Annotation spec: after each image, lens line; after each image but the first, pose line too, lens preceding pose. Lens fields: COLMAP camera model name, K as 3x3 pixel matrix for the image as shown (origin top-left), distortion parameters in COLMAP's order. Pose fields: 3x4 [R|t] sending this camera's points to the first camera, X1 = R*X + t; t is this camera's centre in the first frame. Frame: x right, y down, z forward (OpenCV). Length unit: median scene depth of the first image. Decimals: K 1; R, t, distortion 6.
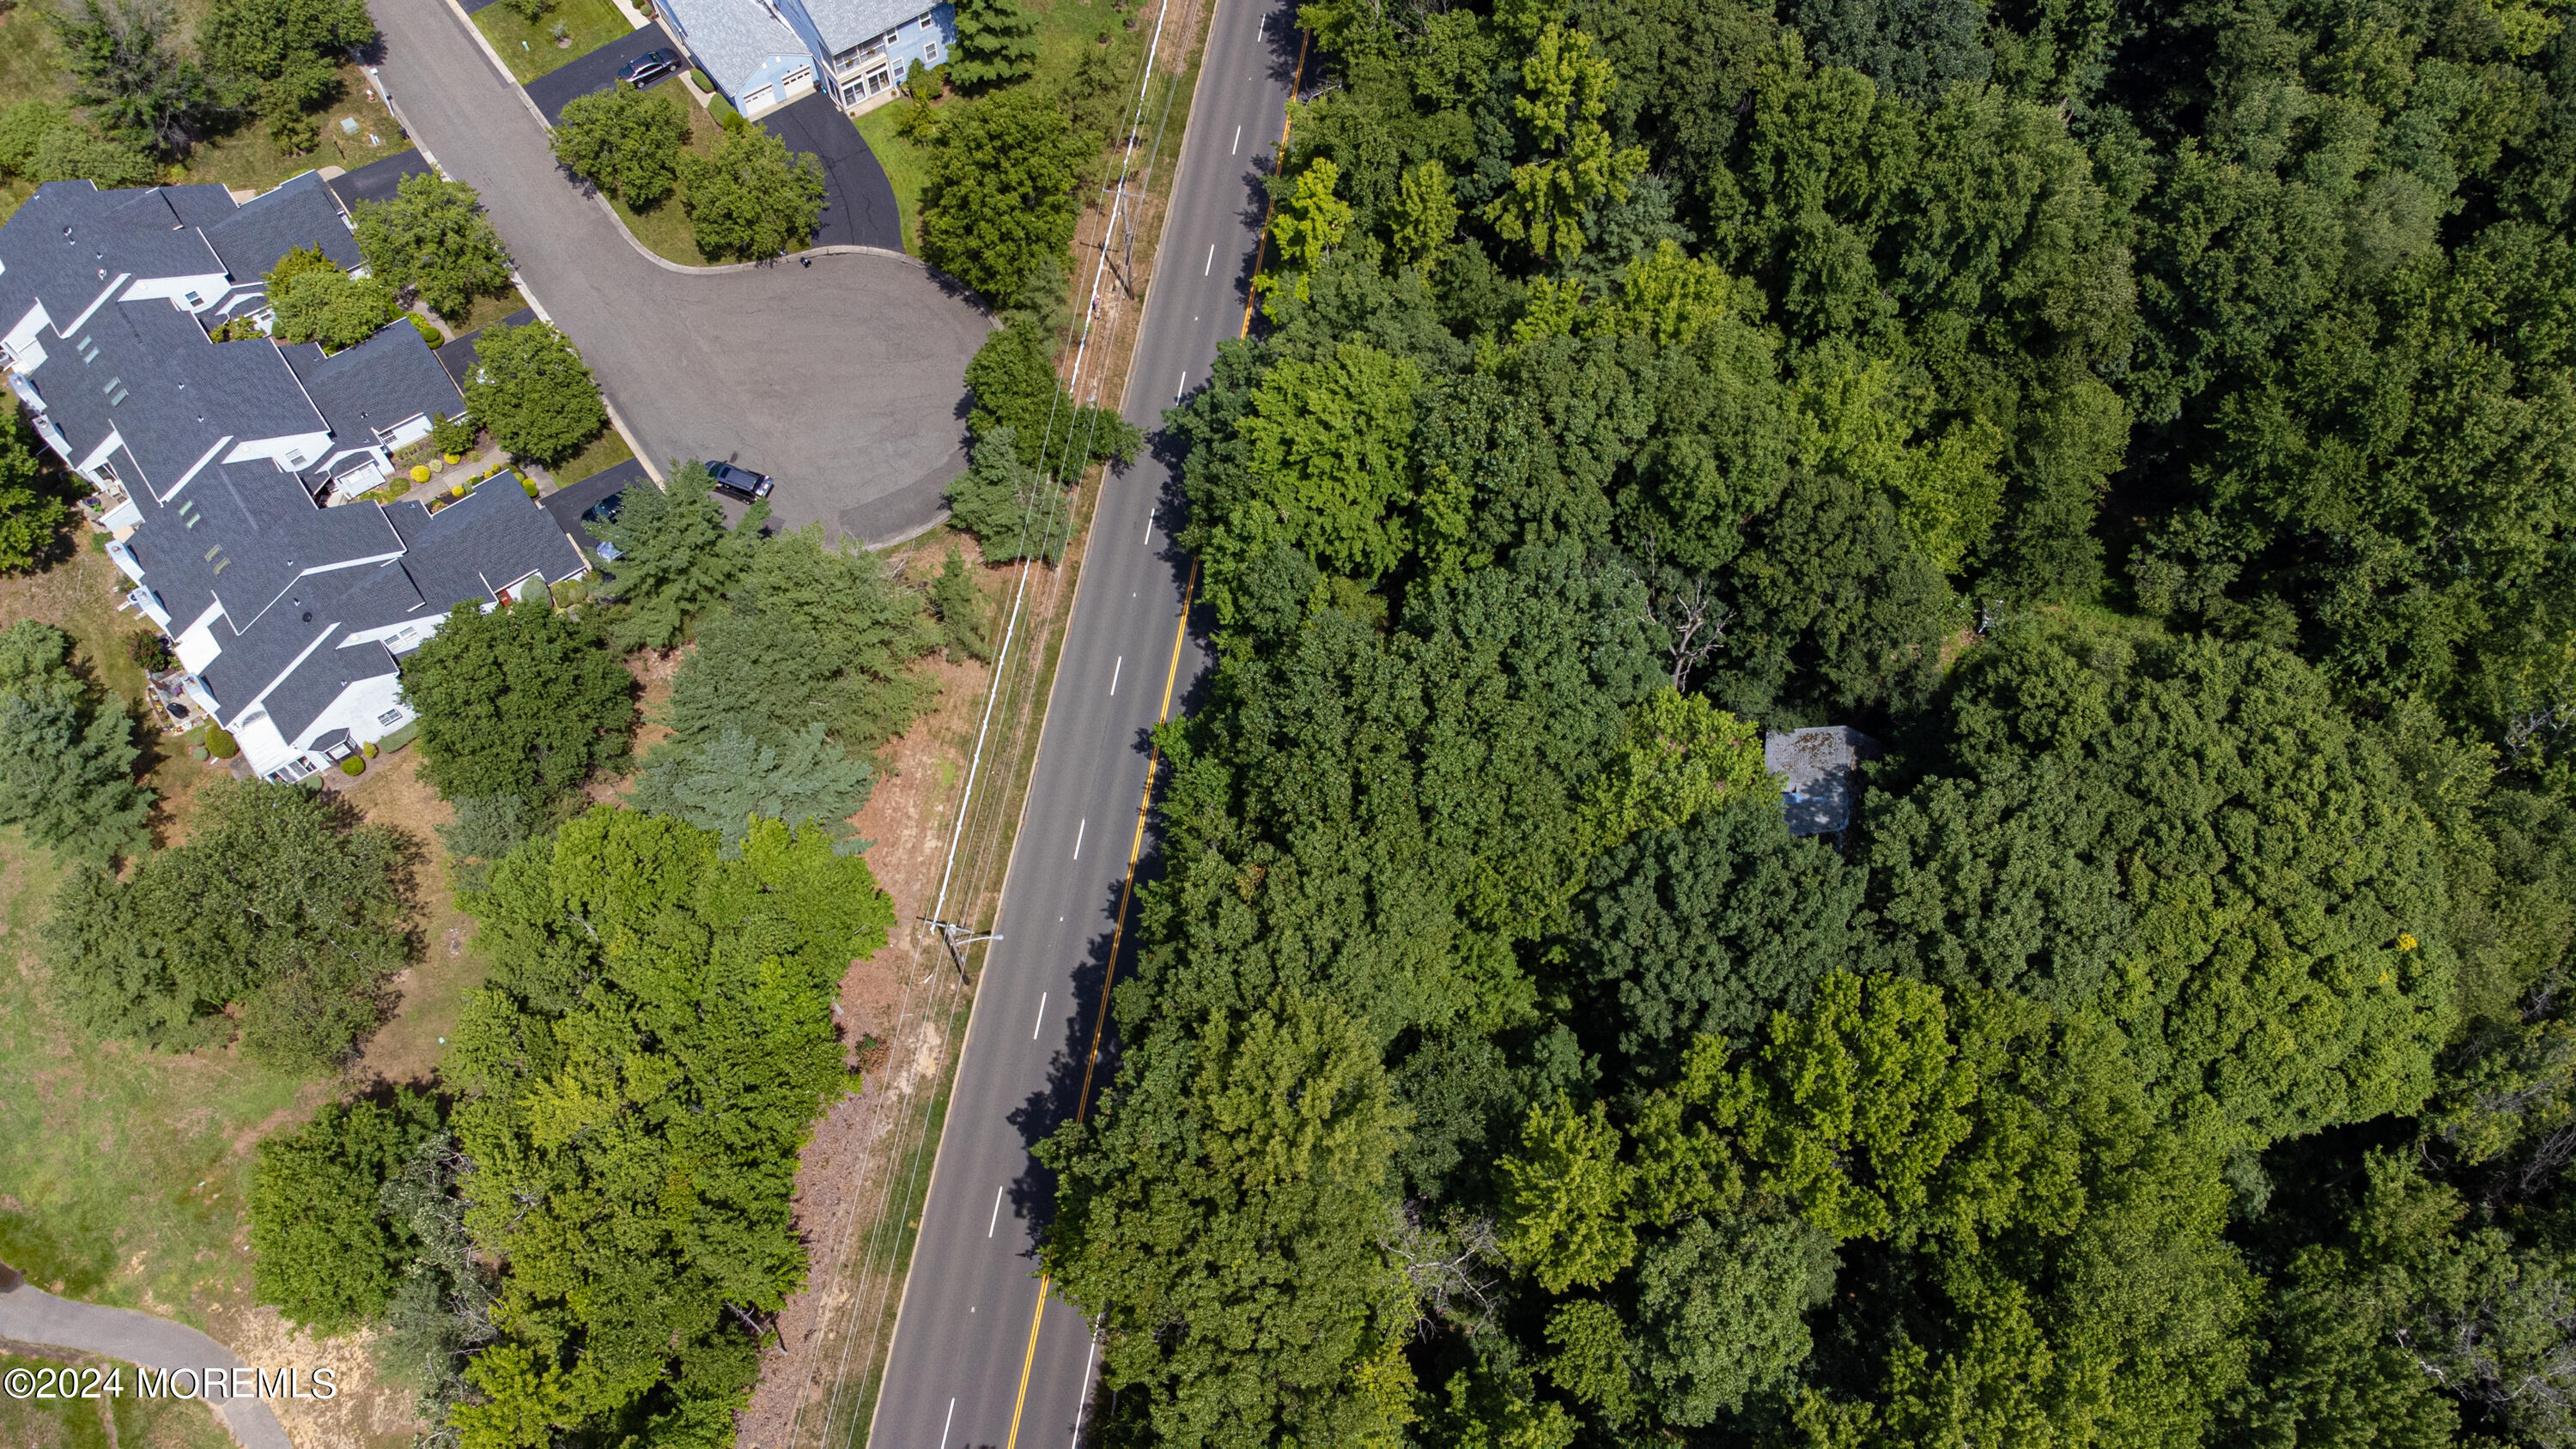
lens RADIAL K [[1938.4, 0, 1288.0], [0, 1938.4, 724.5], [0, 0, 1]] dist [0.008539, 0.090649]
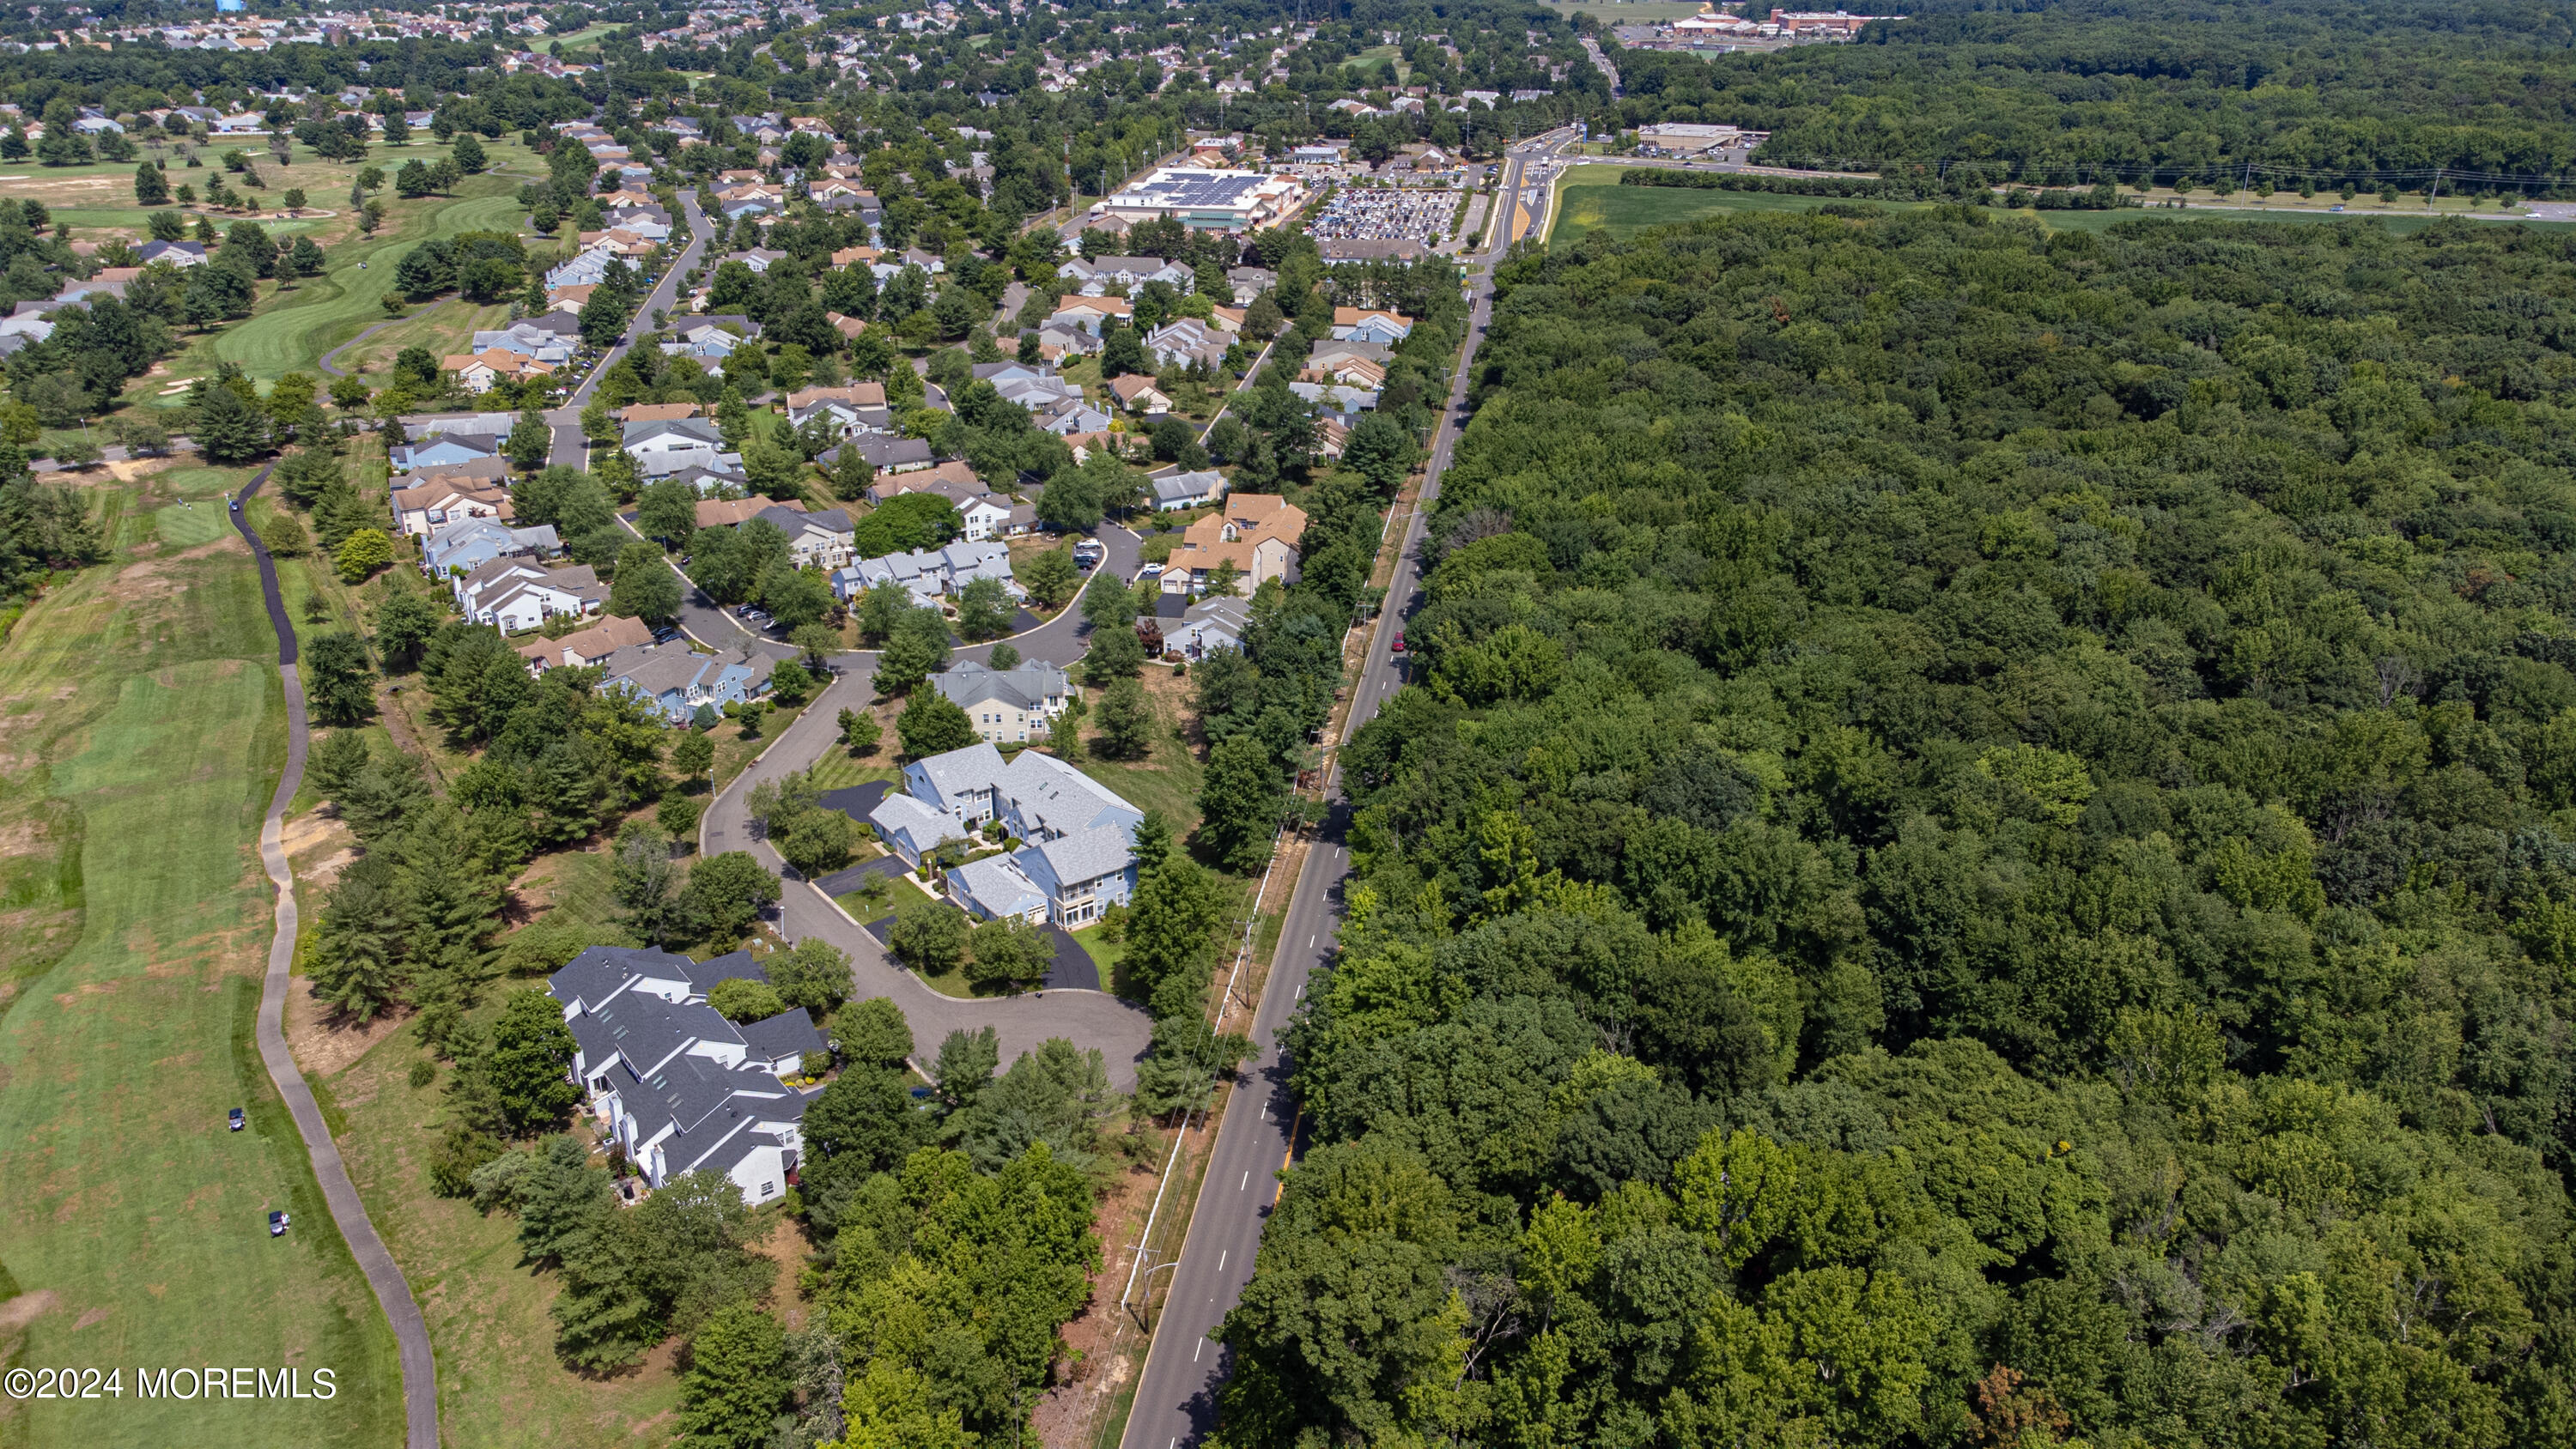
lens RADIAL K [[1942.3, 0, 1294.1], [0, 1942.3, 721.0], [0, 0, 1]] dist [0.016411, 0.068405]
pose [[0.999582, -0.028902, -0.000639, -0.042602], [0.021509, 0.758294, -0.651558, 0.707788], [0.019316, 0.651272, 0.758599, -0.366673]]
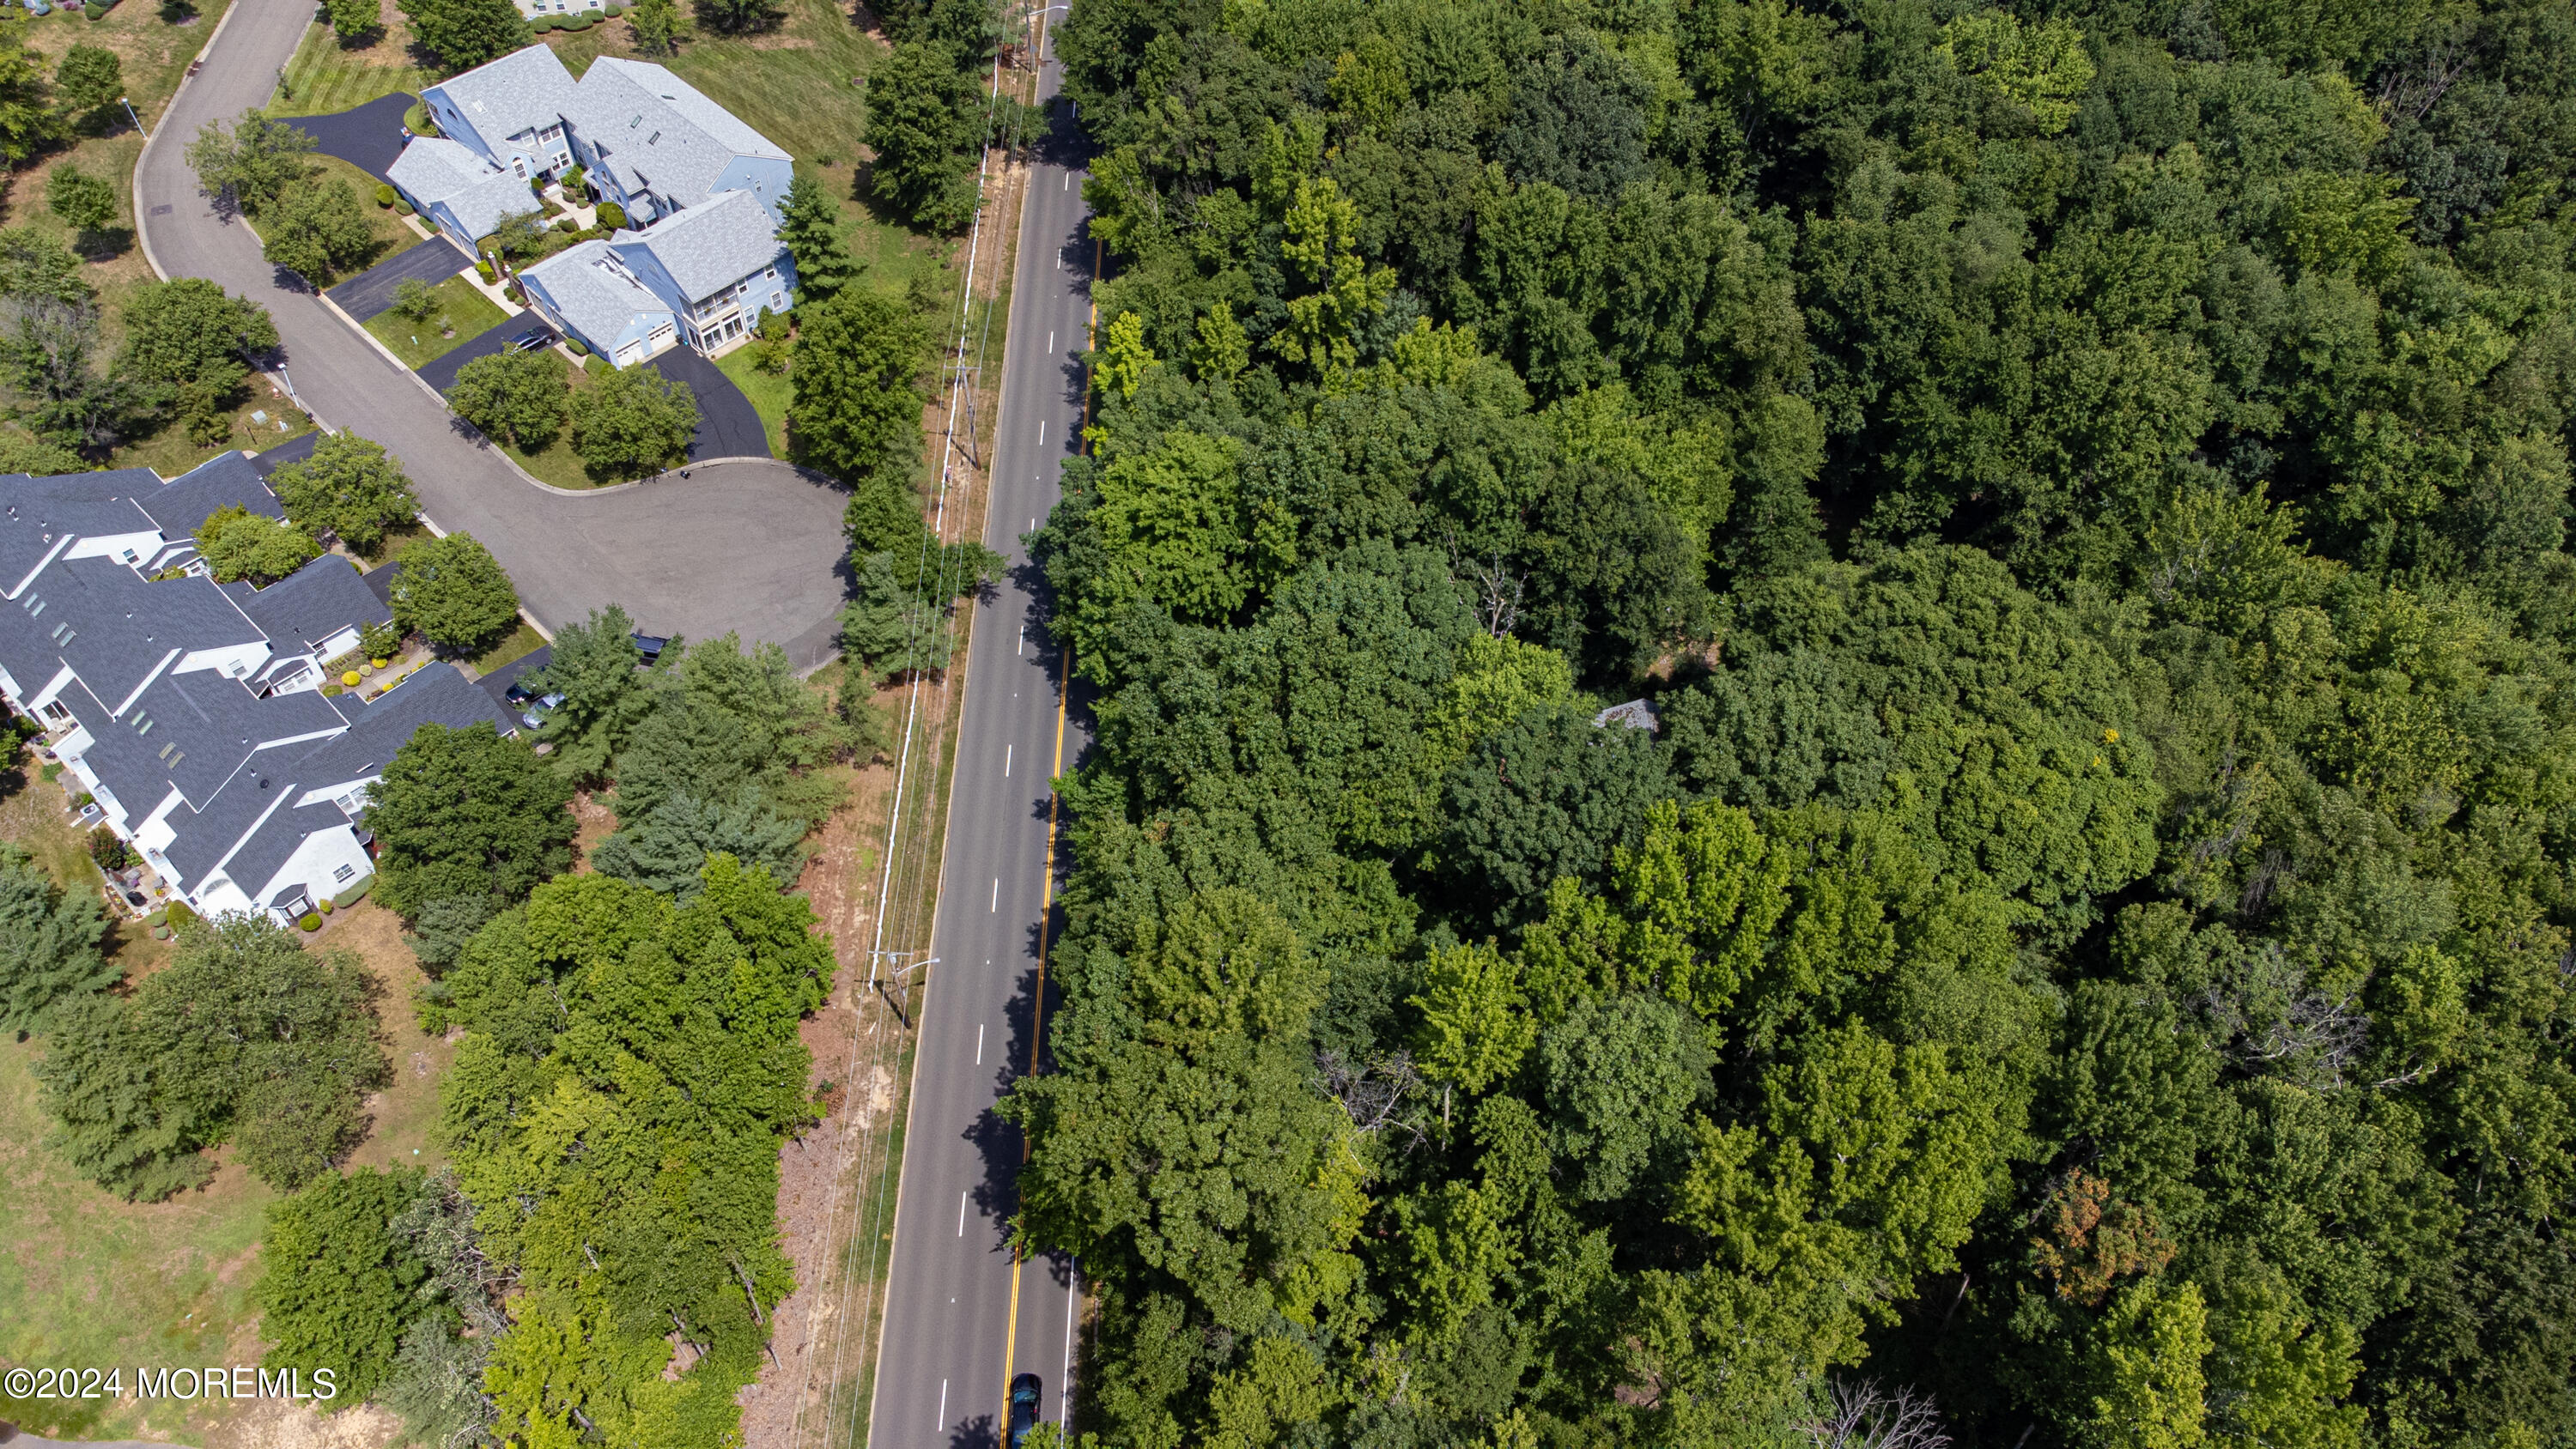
lens RADIAL K [[1942.3, 0, 1294.1], [0, 1942.3, 721.0], [0, 0, 1]] dist [0.016411, 0.068405]
pose [[0.985512, -0.137514, 0.099278, -0.036167], [0.155524, 0.966222, -0.205494, 0.218561], [-0.067666, 0.217957, 0.973610, -0.112508]]
